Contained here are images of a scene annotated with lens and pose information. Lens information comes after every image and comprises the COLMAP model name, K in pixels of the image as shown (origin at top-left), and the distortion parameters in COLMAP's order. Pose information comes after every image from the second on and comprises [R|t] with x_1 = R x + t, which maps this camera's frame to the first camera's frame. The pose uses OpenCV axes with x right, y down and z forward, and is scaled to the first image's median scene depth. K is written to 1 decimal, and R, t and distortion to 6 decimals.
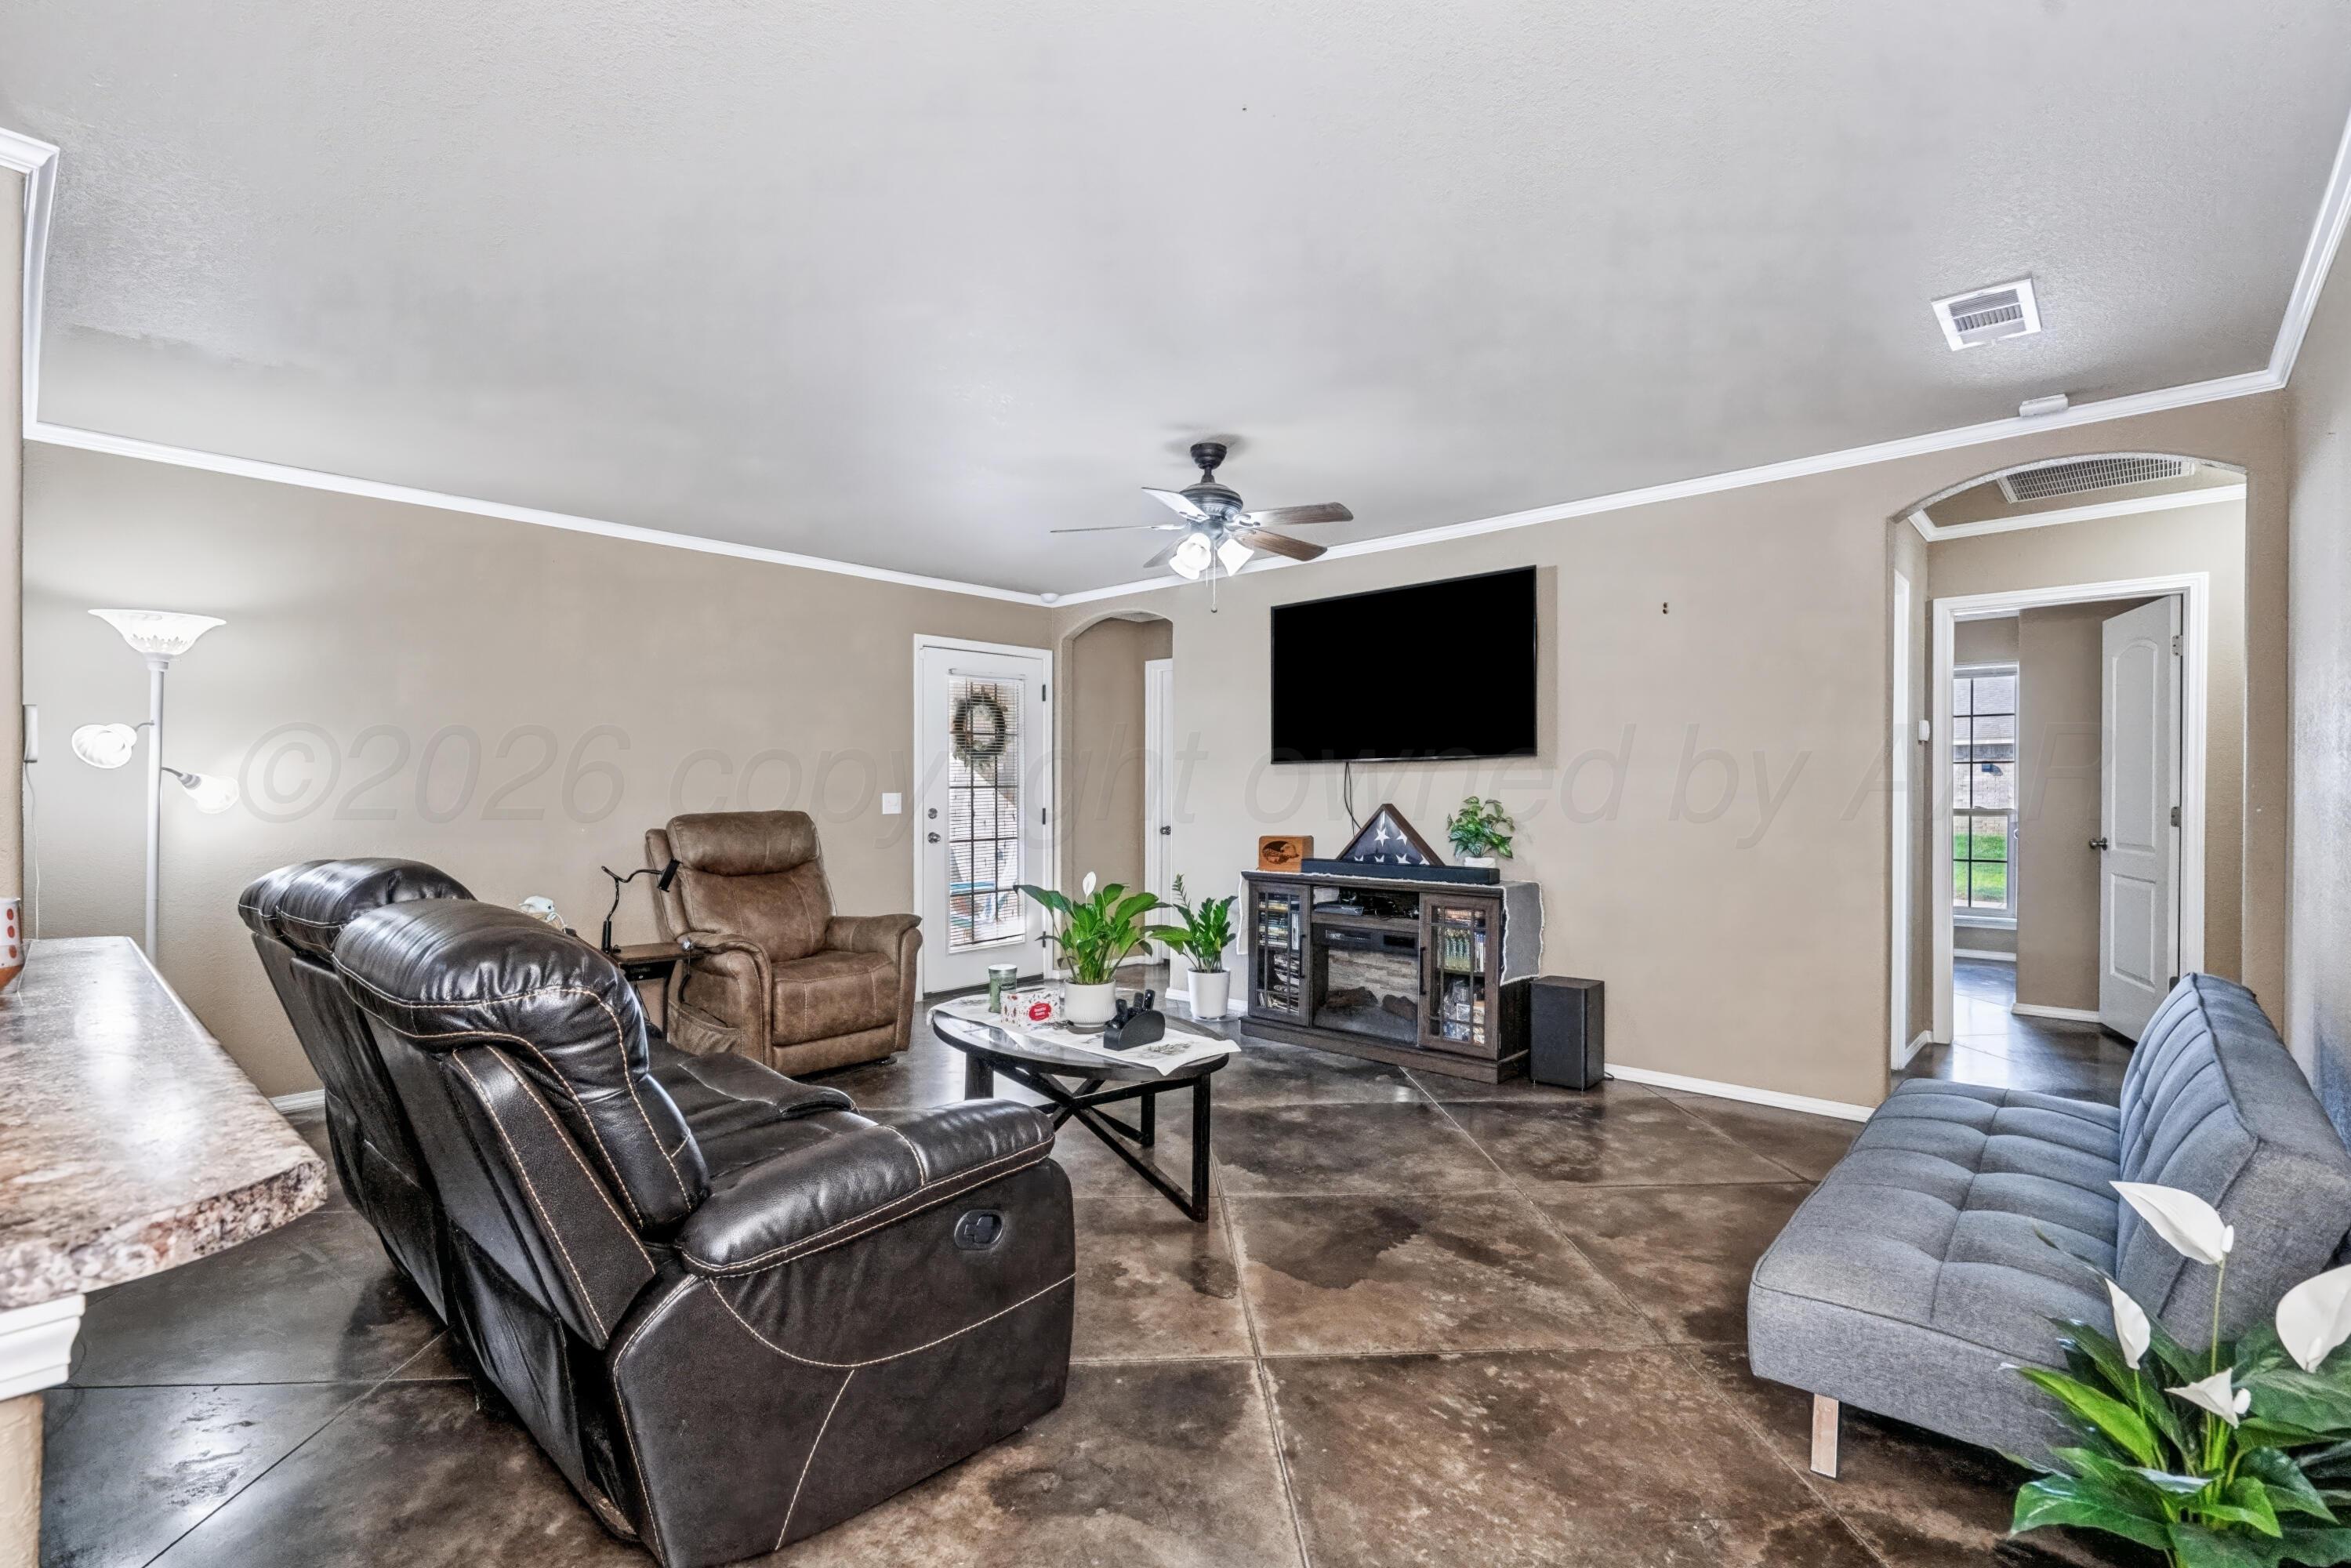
lens RADIAL K [[1087.4, 0, 1138.6], [0, 1087.4, 798.8], [0, 0, 1]] dist [-0.005713, 0.001946]
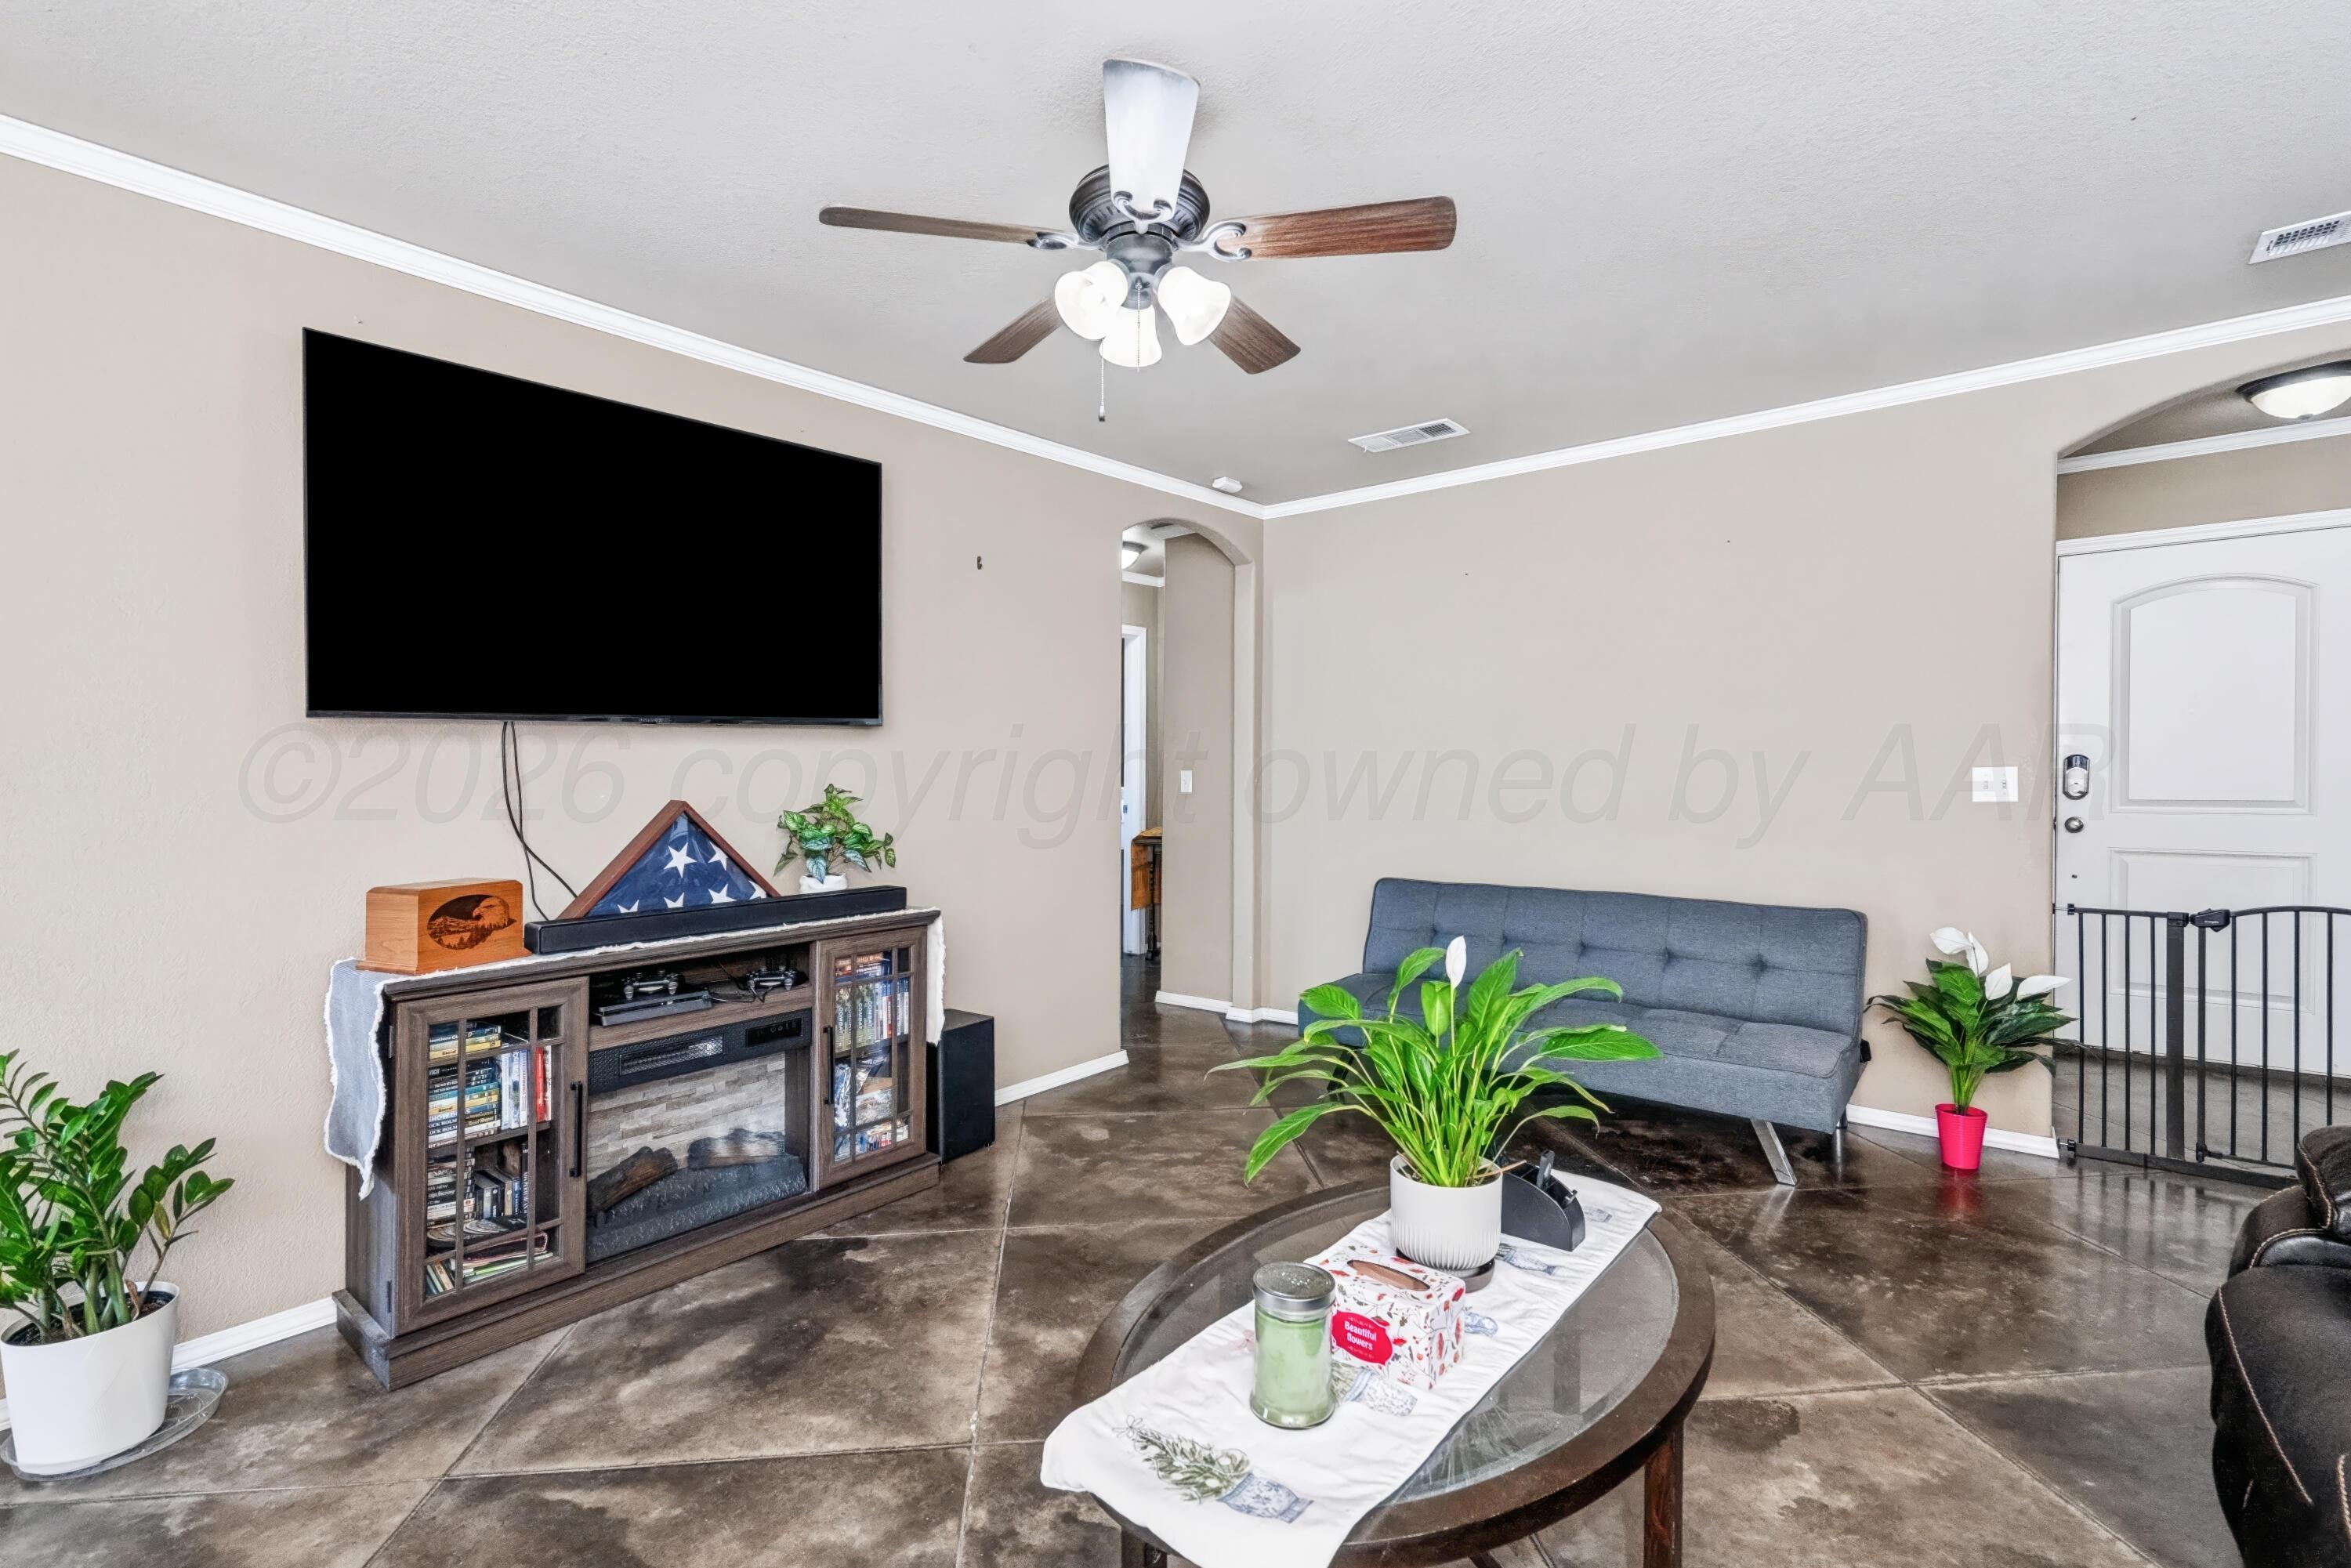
lens RADIAL K [[1087.3, 0, 1177.1], [0, 1087.3, 786.5], [0, 0, 1]] dist [-0.005713, 0.001946]
pose [[-0.093470, -0.020093, 0.995419, -0.354353], [0.017022, 0.999618, 0.021776, -0.010688], [-0.995477, 0.018980, -0.093092, 0.815491]]
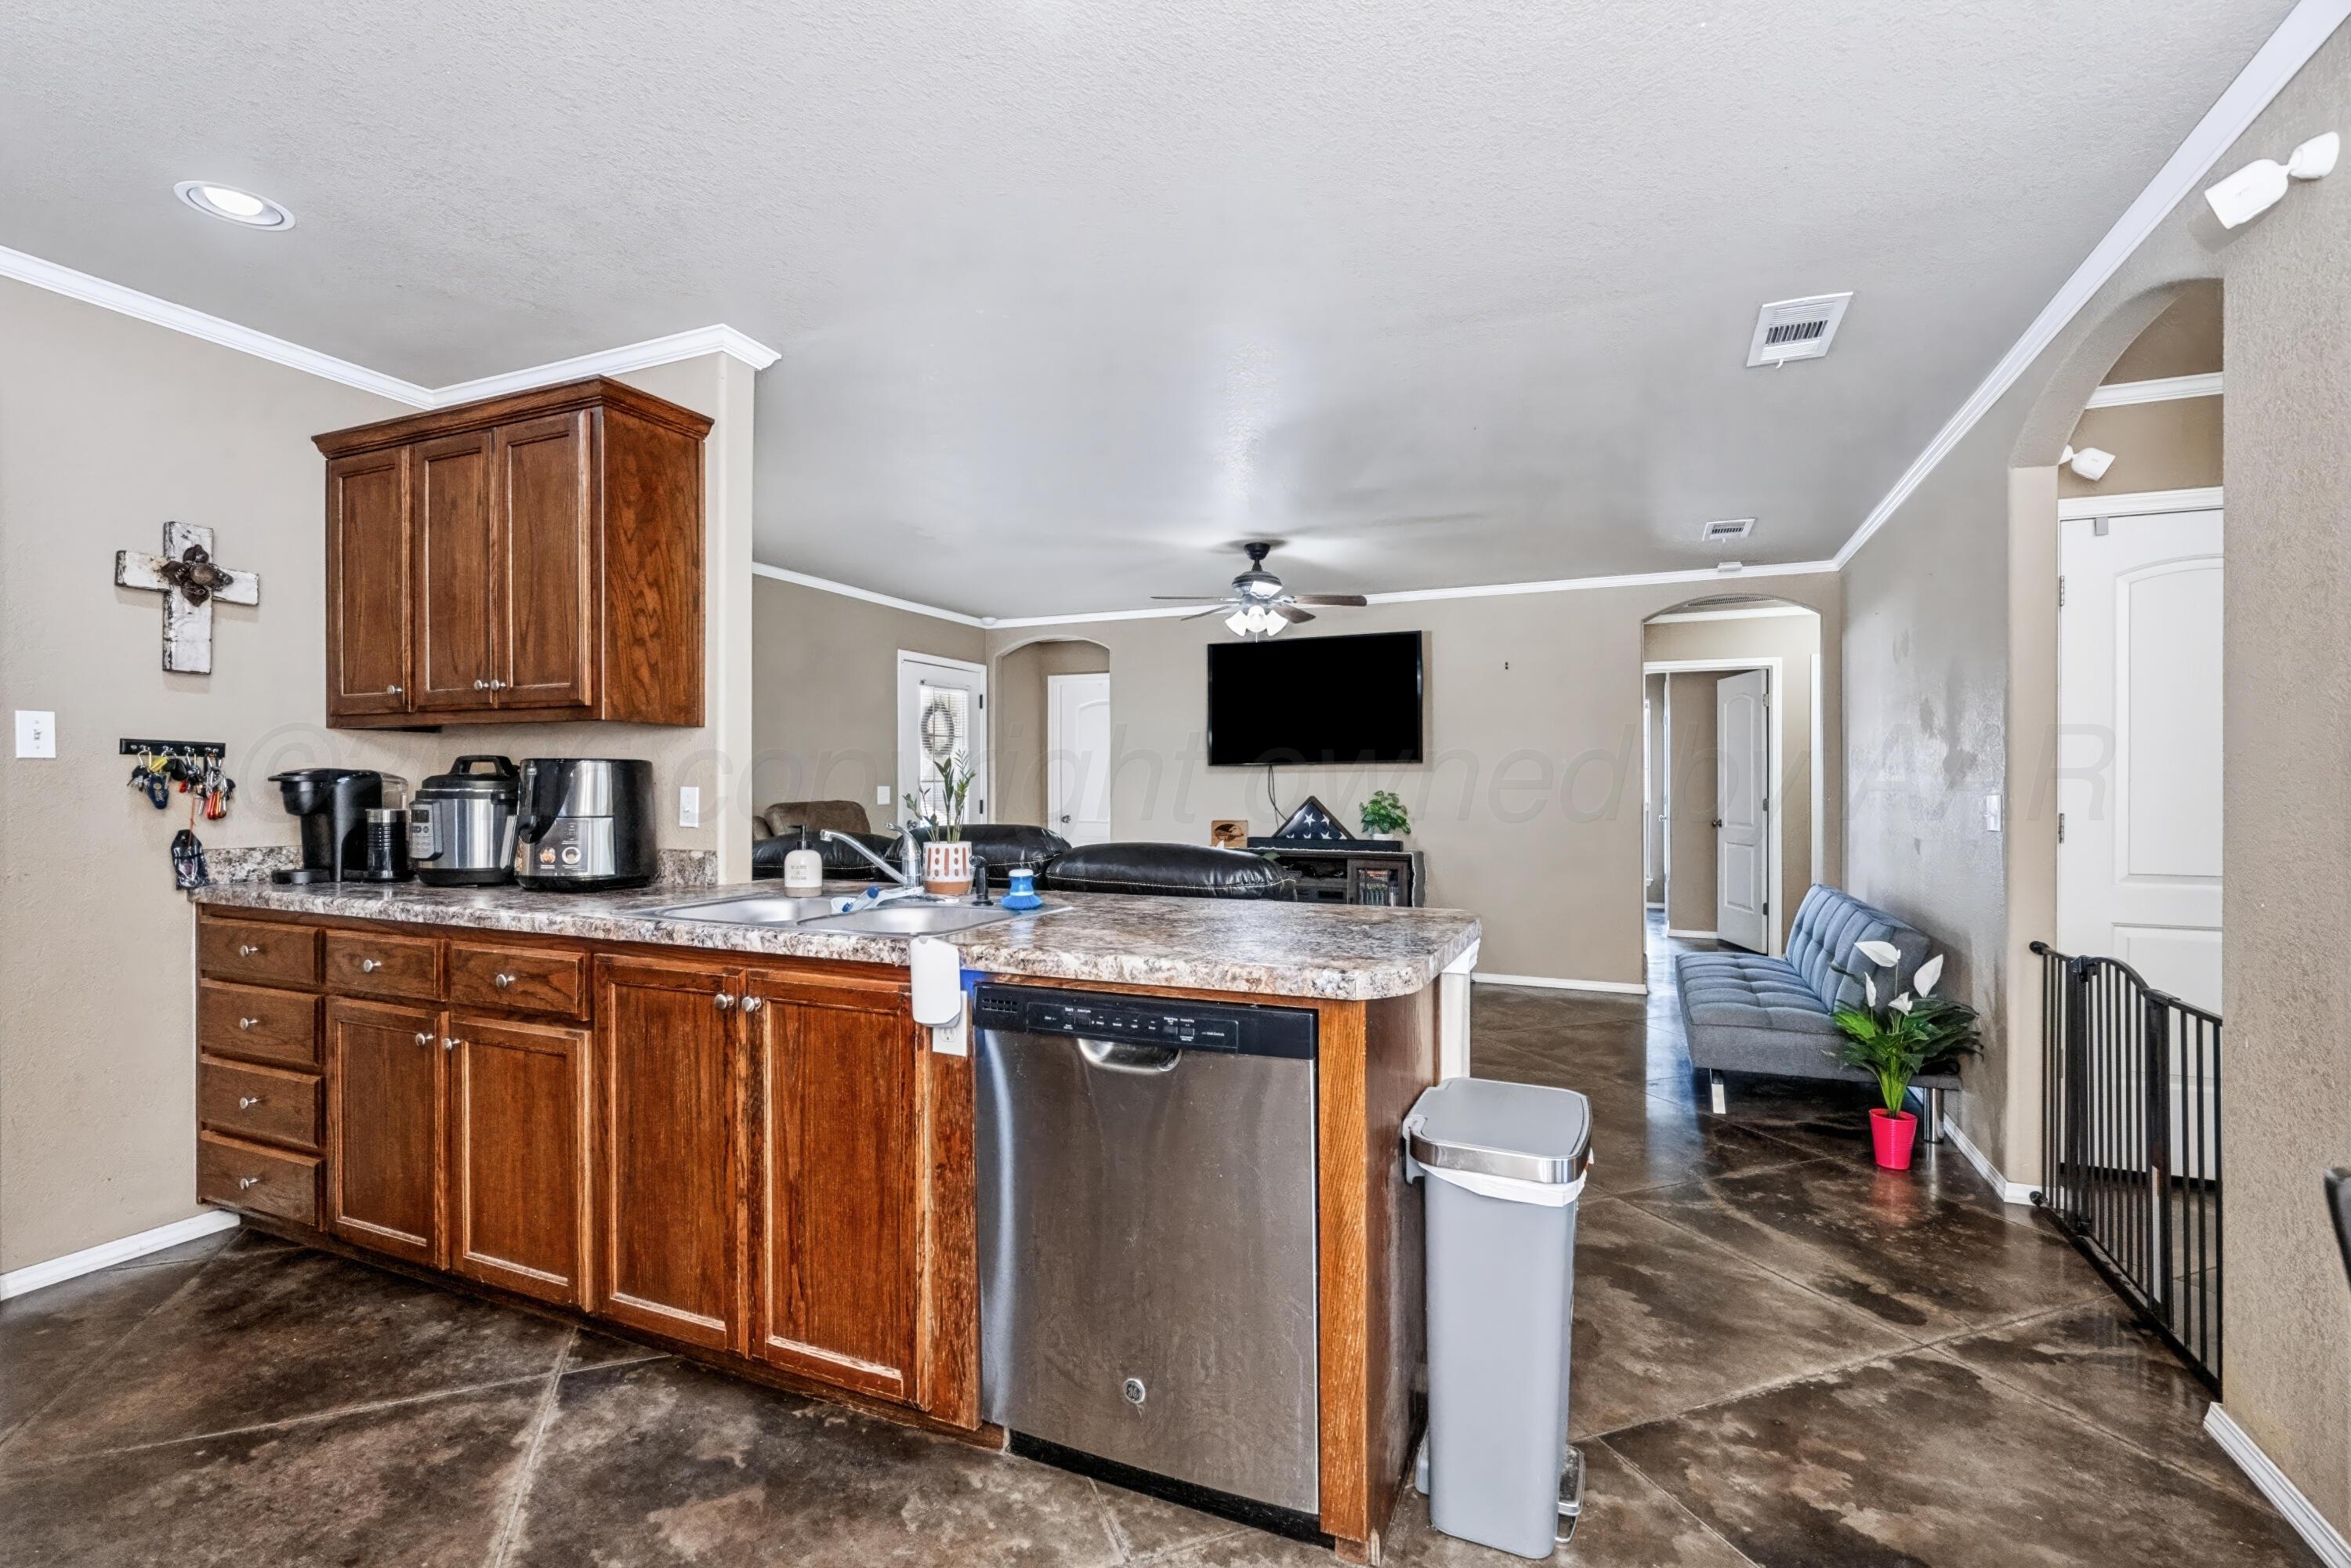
lens RADIAL K [[1087.3, 0, 1160.5], [0, 1087.3, 784.4], [0, 0, 1]] dist [-0.005713, 0.001946]
pose [[0.948168, 0.006171, 0.317709, -0.396548], [-0.002610, 0.999929, -0.011631, 0.006777], [-0.317758, 0.010199, 0.948117, -0.242762]]
